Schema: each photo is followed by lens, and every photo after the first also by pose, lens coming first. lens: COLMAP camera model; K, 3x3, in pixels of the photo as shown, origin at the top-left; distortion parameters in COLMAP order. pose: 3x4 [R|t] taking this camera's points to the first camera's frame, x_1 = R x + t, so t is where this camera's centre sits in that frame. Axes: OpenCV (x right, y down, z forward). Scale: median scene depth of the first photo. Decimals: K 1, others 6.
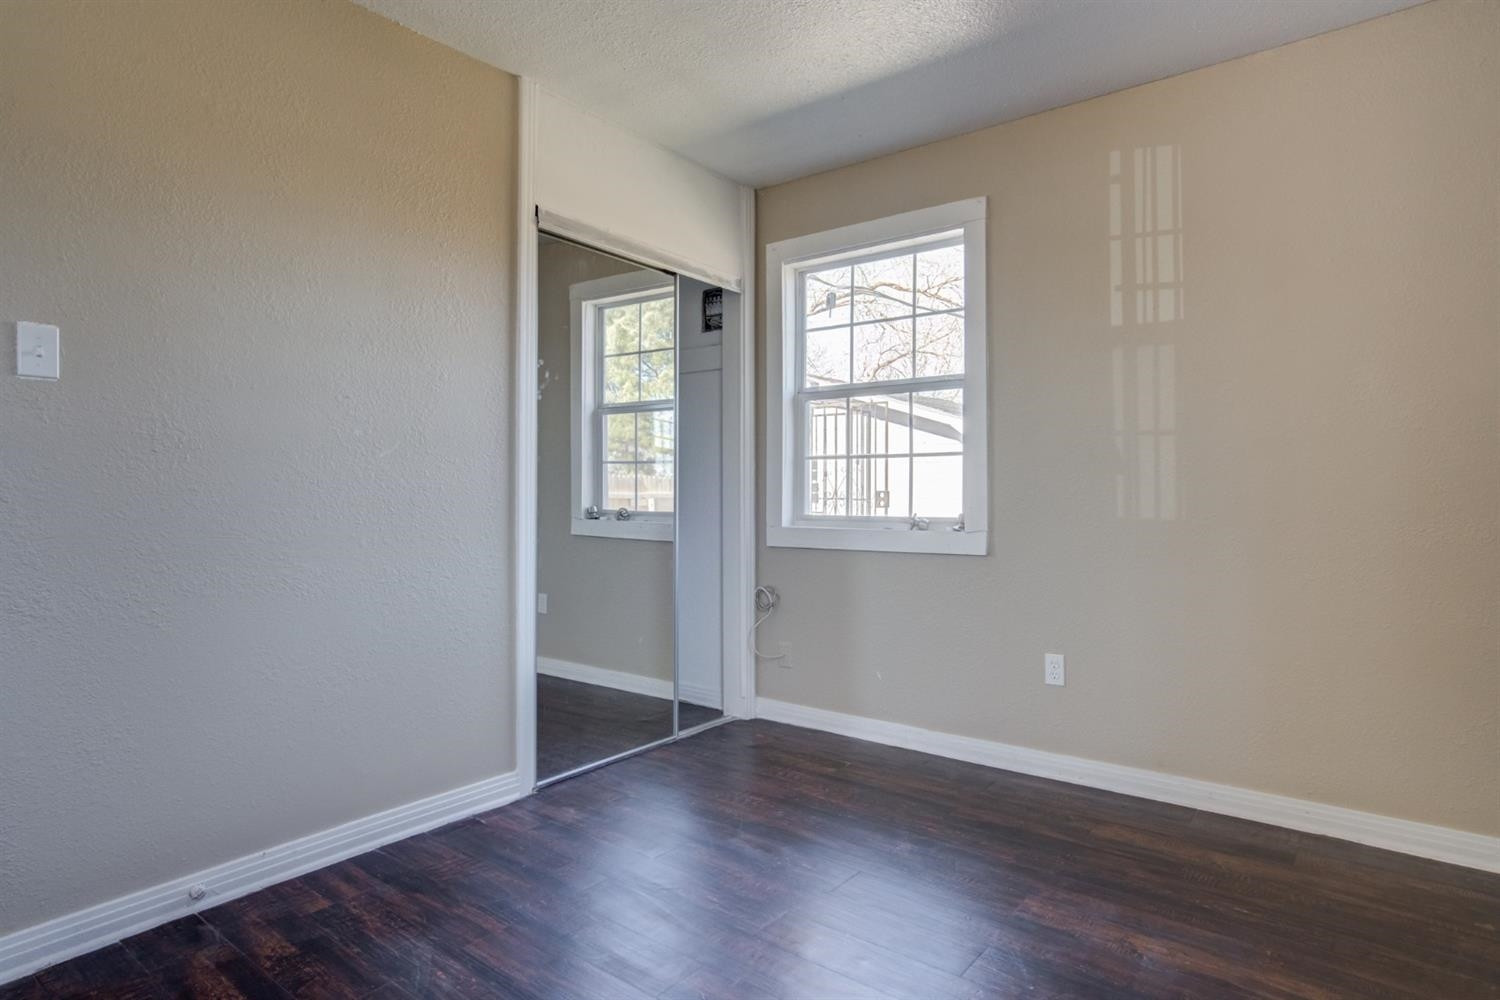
lens RADIAL K [[818.6, 0, 750.0], [0, 818.6, 500.0], [0, 0, 1]] dist [-0.045061, 0.033555]
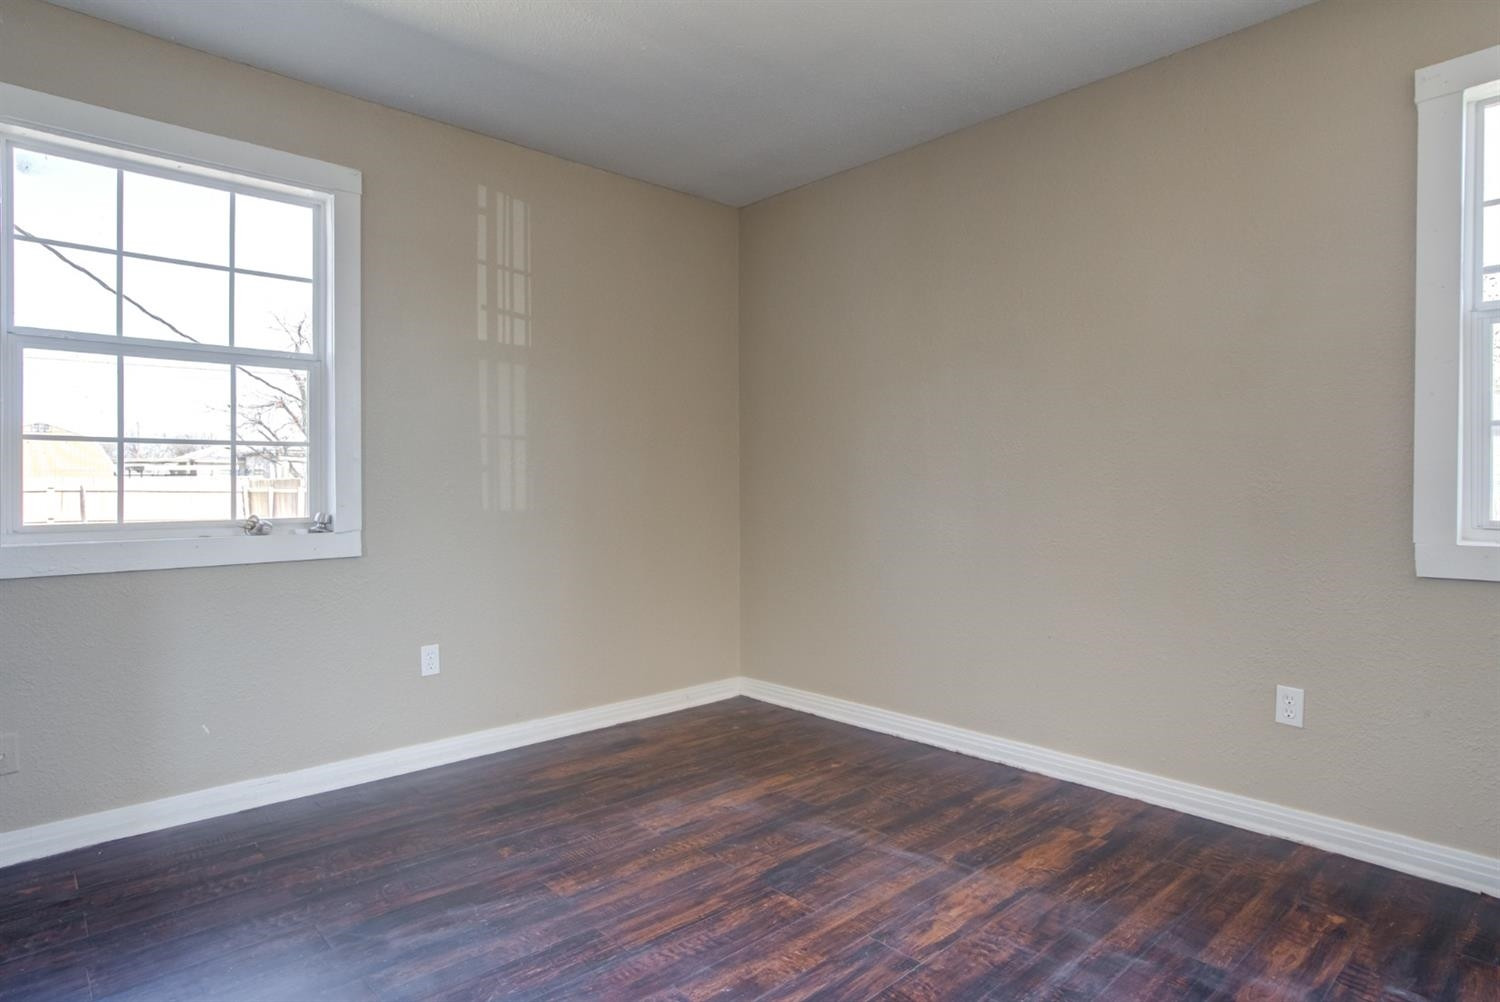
lens RADIAL K [[802.1, 0, 748.6], [0, 802.1, 477.1], [0, 0, 1]] dist [-0.041877, 0.031798]
pose [[0.183099, 0.009112, 0.983052, -0.586023], [0.014083, 0.999830, -0.011890, -0.005635], [-0.982994, 0.016021, 0.182939, 0.447216]]
